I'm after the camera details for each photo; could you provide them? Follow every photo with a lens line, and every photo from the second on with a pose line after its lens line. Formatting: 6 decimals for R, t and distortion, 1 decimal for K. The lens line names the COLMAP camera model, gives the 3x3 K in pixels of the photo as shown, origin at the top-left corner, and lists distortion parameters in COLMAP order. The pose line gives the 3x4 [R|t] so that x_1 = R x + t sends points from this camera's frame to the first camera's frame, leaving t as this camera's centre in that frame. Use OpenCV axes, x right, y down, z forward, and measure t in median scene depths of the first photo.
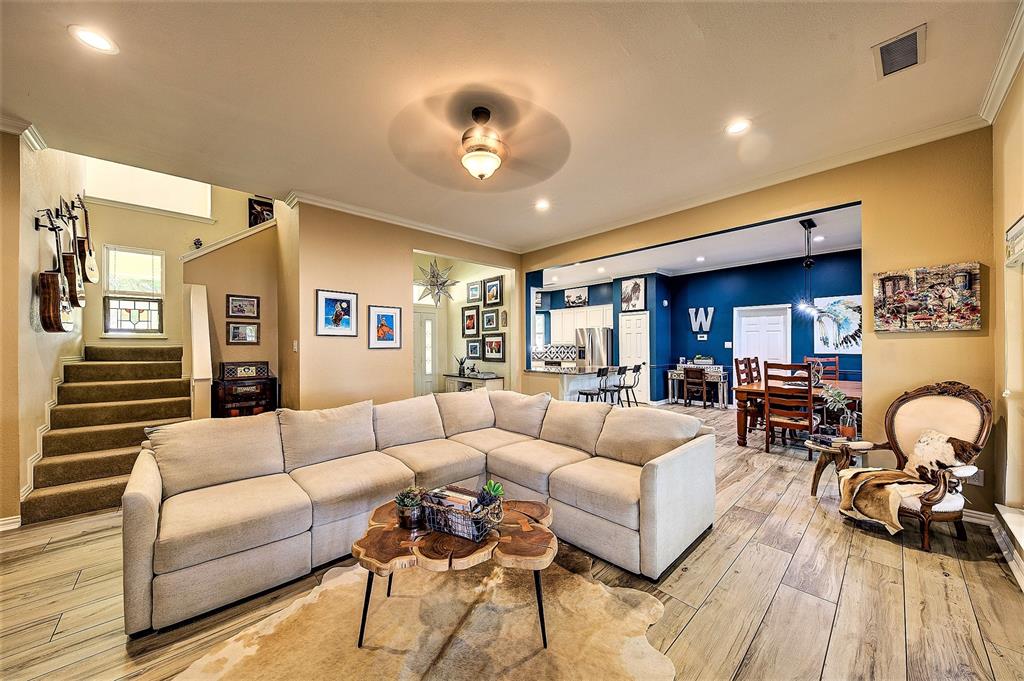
lens RADIAL K [[347.3, 0, 483.8], [0, 347.3, 345.9], [0, 0, 1]] dist [0.000107, -0.000032]
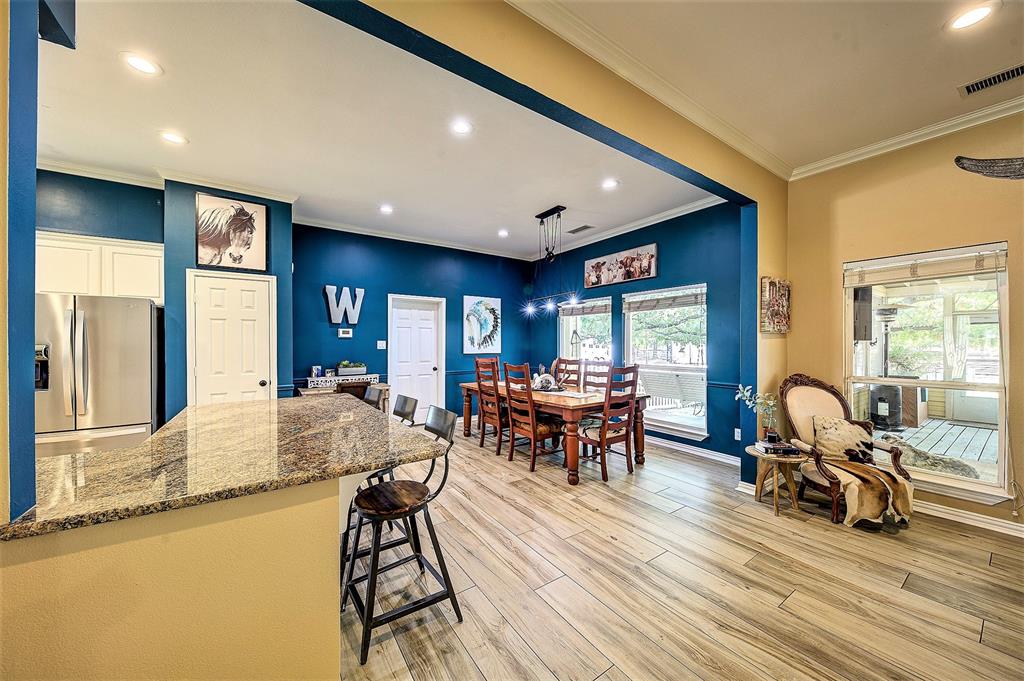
lens RADIAL K [[353.8, 0, 538.5], [0, 353.8, 344.7], [0, 0, 1]] dist [0.000828, 0.000029]
pose [[0.081411, 0.000017, 0.996681, 0.002719], [0.003713, 0.999993, -0.000320, -0.001458], [-0.996674, 0.003727, 0.081411, 0.623302]]
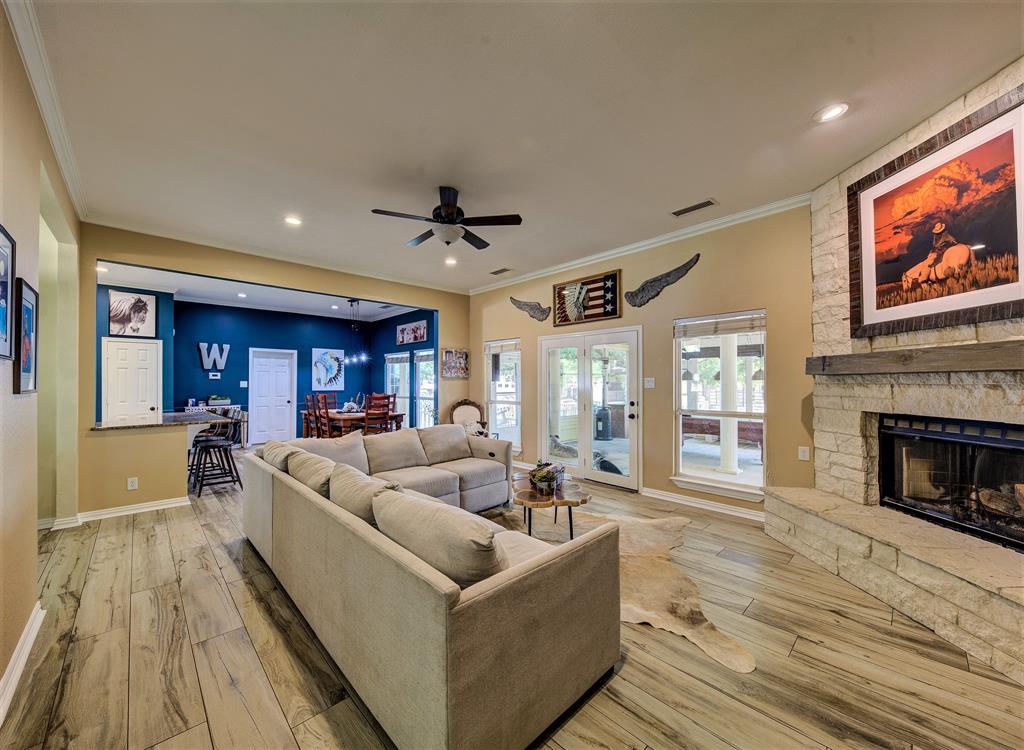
lens RADIAL K [[379.8, 0, 514.8], [0, 379.8, 380.5], [0, 0, 1]] dist [-0.001084, -0.000158]
pose [[-0.040453, 0.010359, 0.999128, -0.428517], [0.004669, 0.999937, -0.010178, 0.001768], [-0.999171, 0.004254, -0.040499, 0.263284]]
